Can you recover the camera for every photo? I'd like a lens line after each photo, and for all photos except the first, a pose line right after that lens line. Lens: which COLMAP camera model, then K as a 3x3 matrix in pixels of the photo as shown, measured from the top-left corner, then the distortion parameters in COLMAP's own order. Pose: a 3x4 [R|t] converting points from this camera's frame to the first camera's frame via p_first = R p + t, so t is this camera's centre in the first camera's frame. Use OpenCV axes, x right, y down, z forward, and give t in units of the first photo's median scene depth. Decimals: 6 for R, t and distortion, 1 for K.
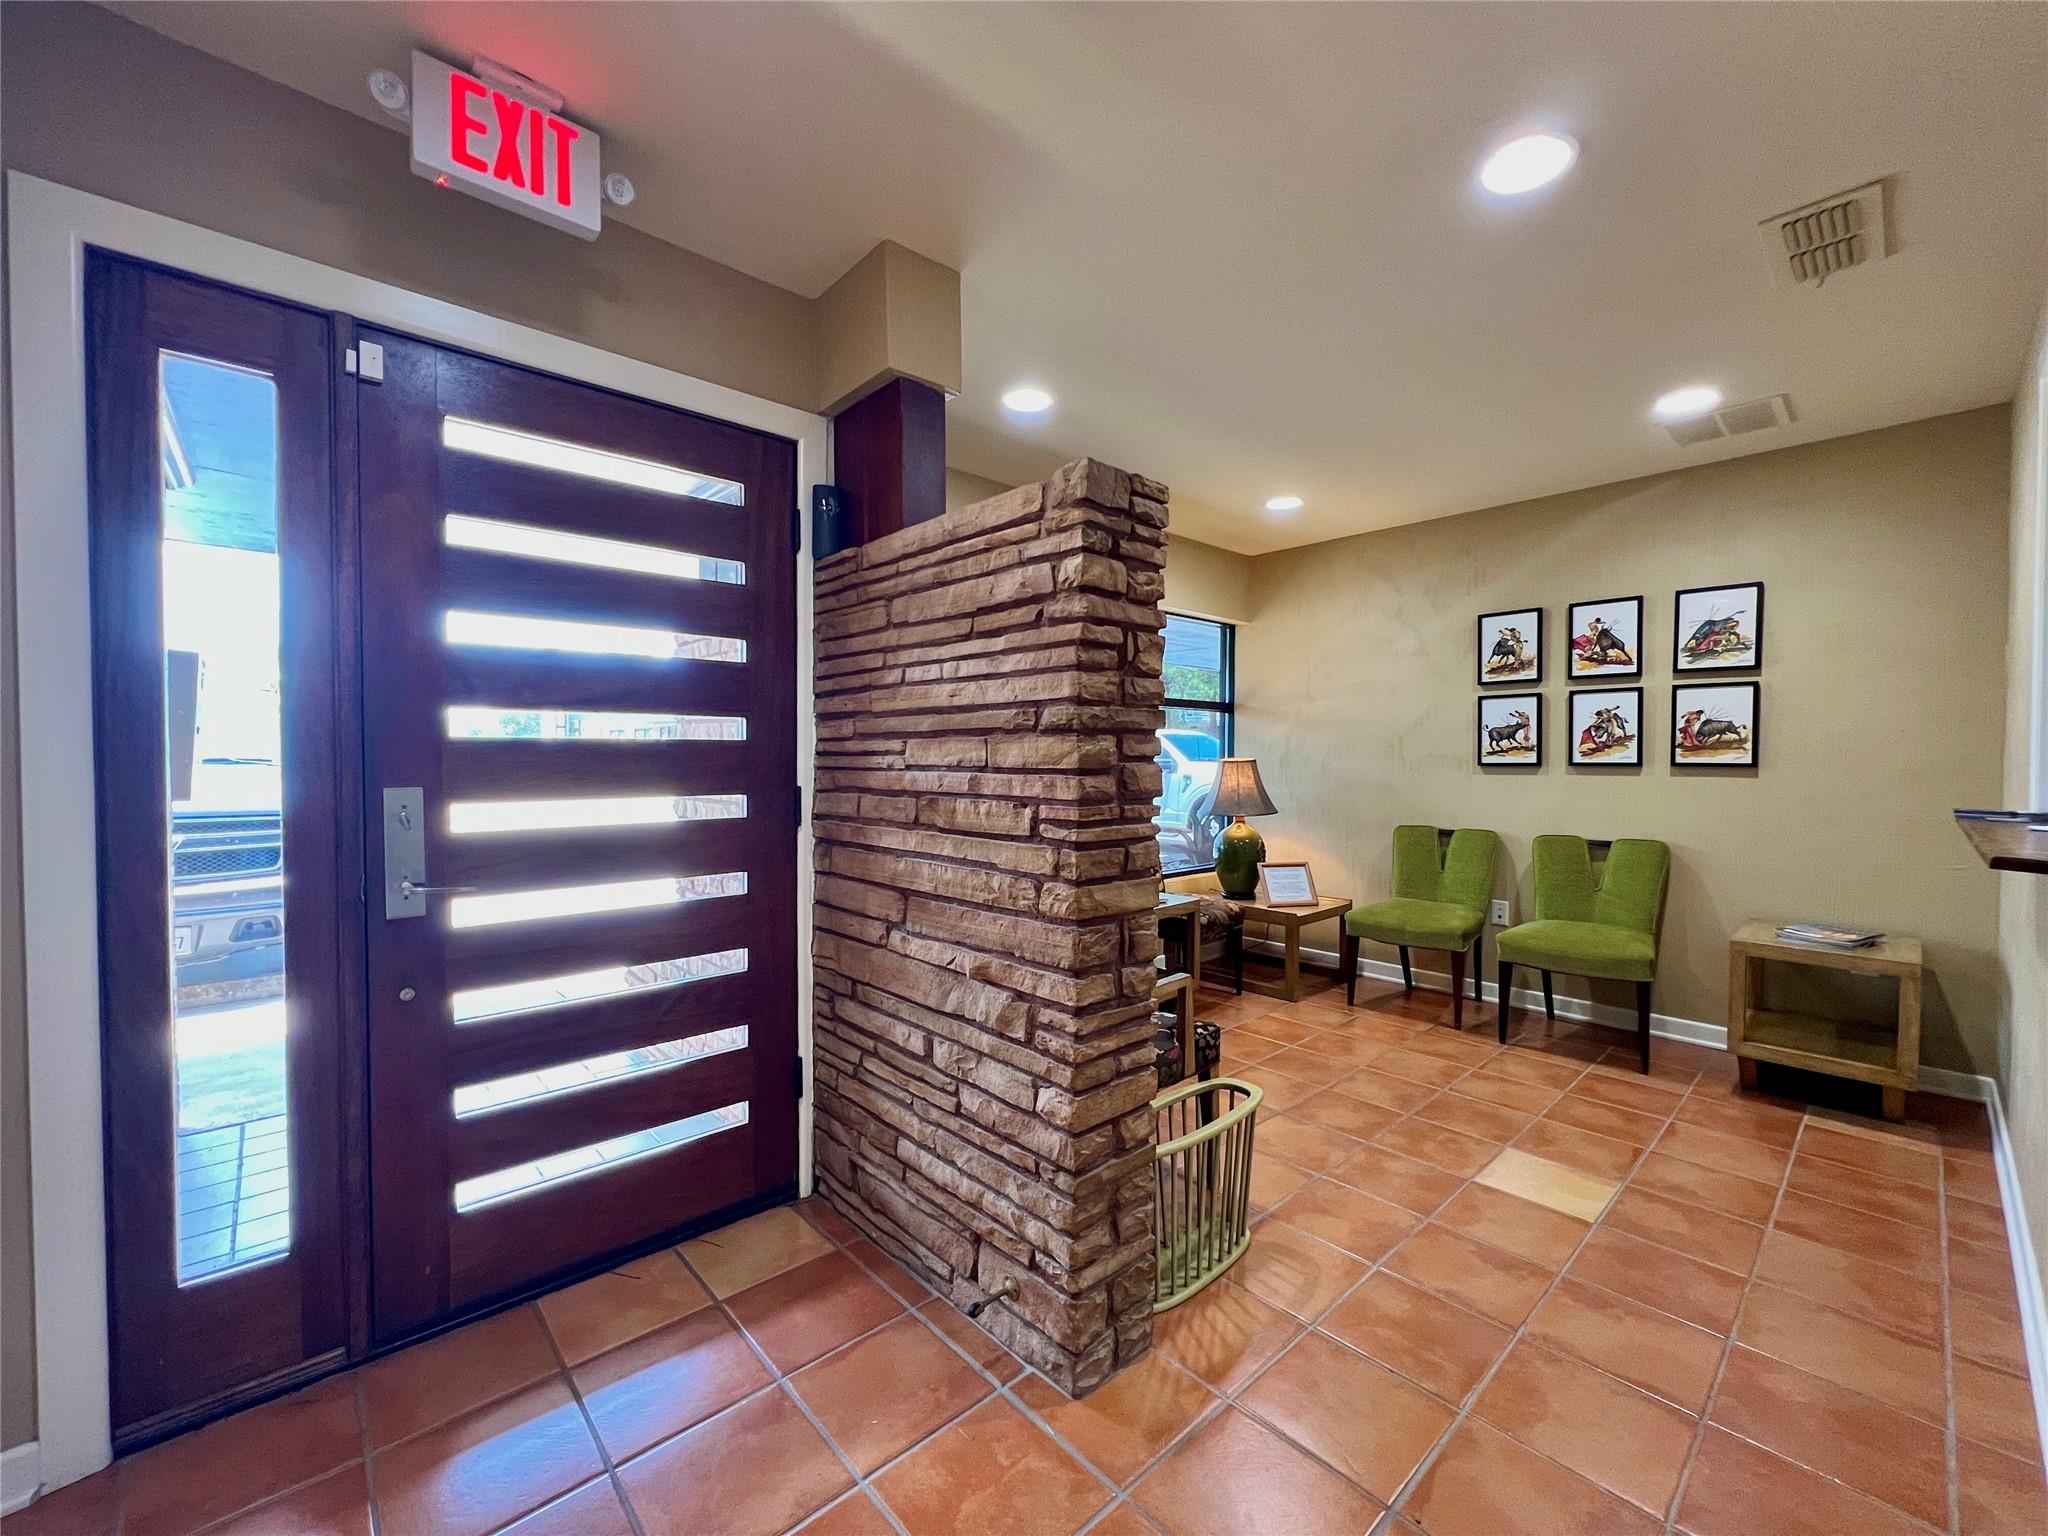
lens RADIAL K [[819.7, 0, 1020.4], [0, 819.7, 772.9], [0, 0, 1]] dist [-0.001096, 0.000155]
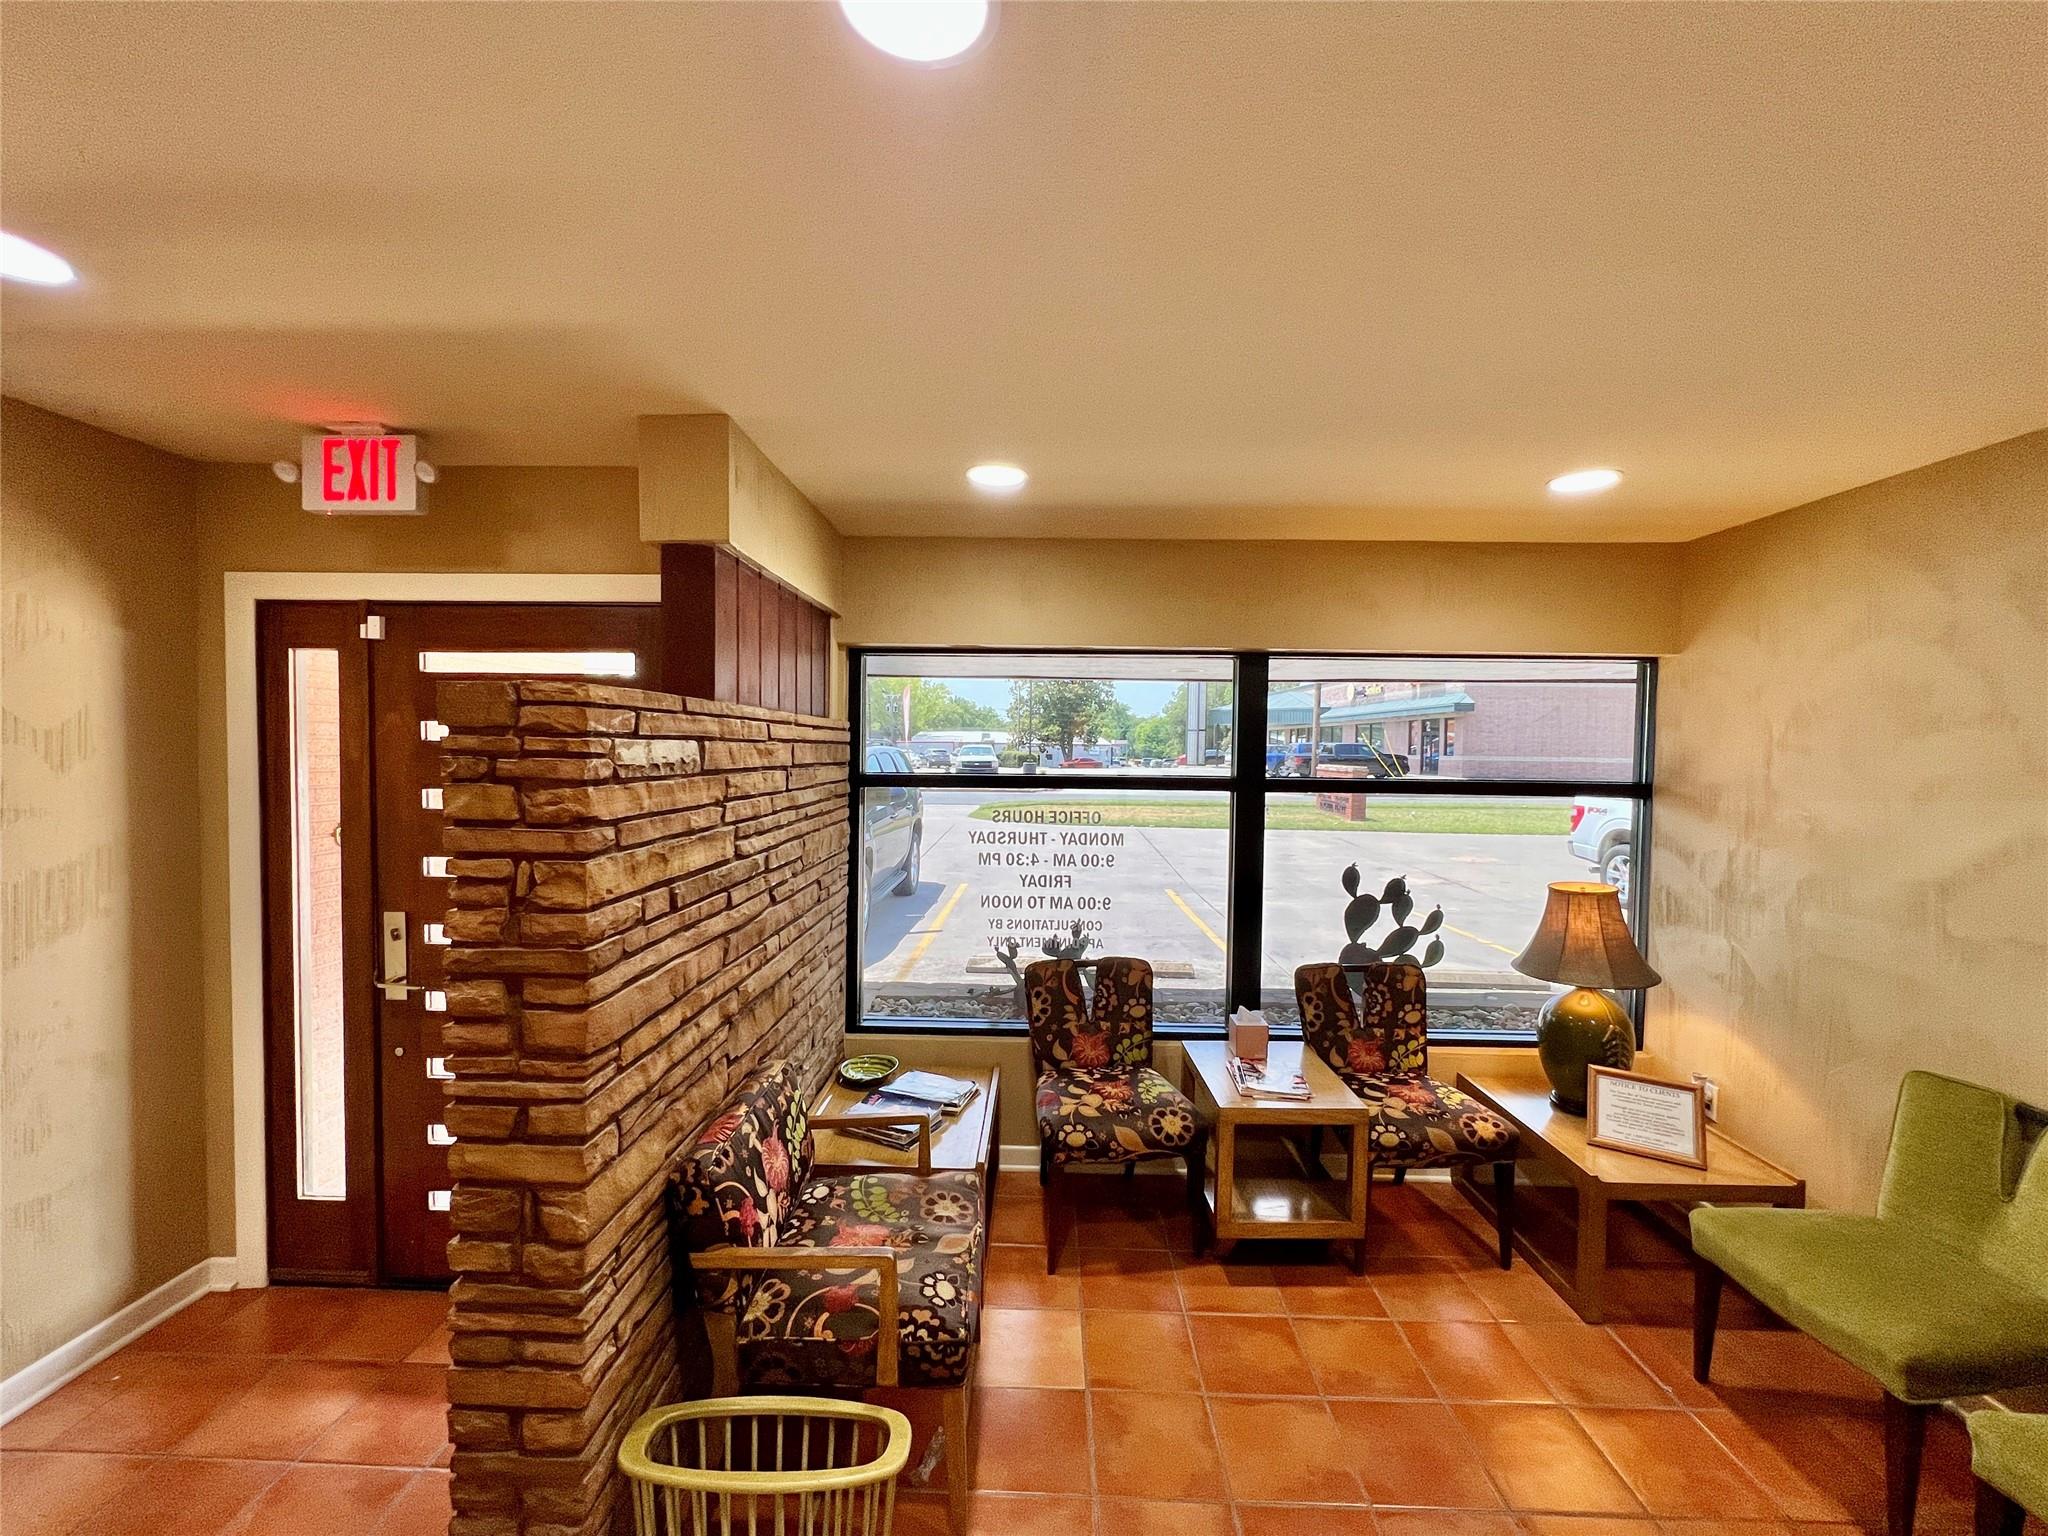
lens RADIAL K [[821.7, 0, 1021.4], [0, 821.7, 772.7], [0, 0, 1]] dist [-0.001373, -0.000090]
pose [[0.725219, 0.028896, -0.687912, 1.084866], [-0.027181, 0.999542, 0.013331, -0.286097], [0.687982, 0.009030, 0.725672, 0.715876]]
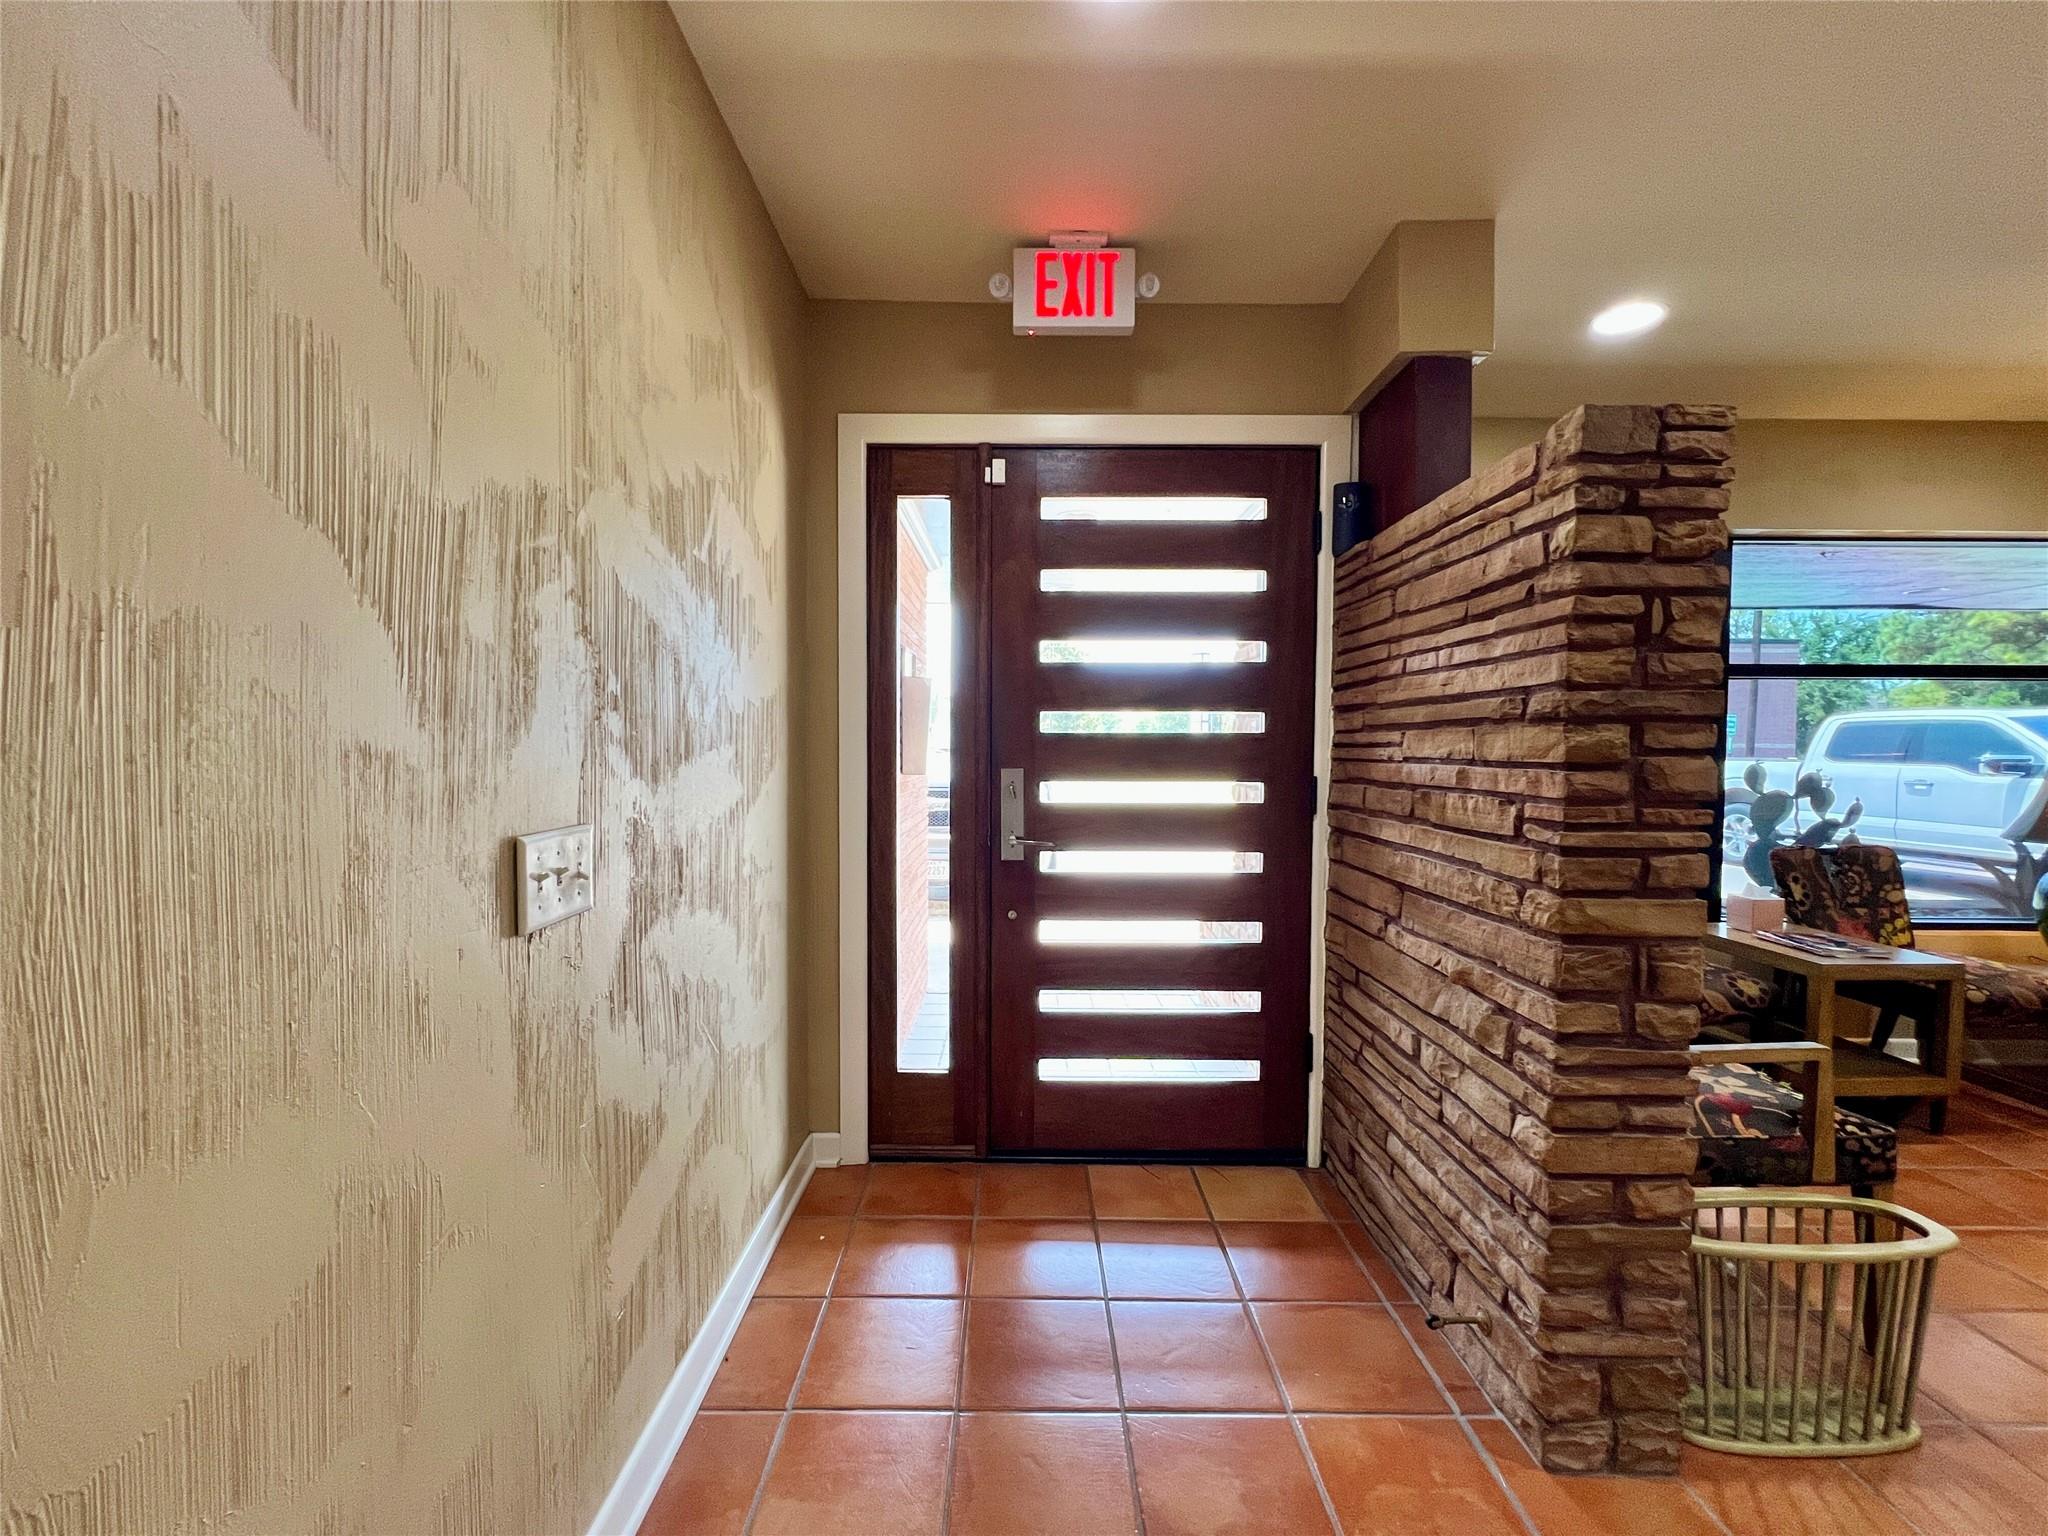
lens RADIAL K [[819.7, 0, 1020.4], [0, 819.7, 772.9], [0, 0, 1]] dist [-0.001096, 0.000155]
pose [[0.740960, 0.024470, -0.671103, 0.211703], [-0.018072, 0.999701, 0.016499, 0.001845], [0.671306, -0.000097, 0.741181, -0.041670]]
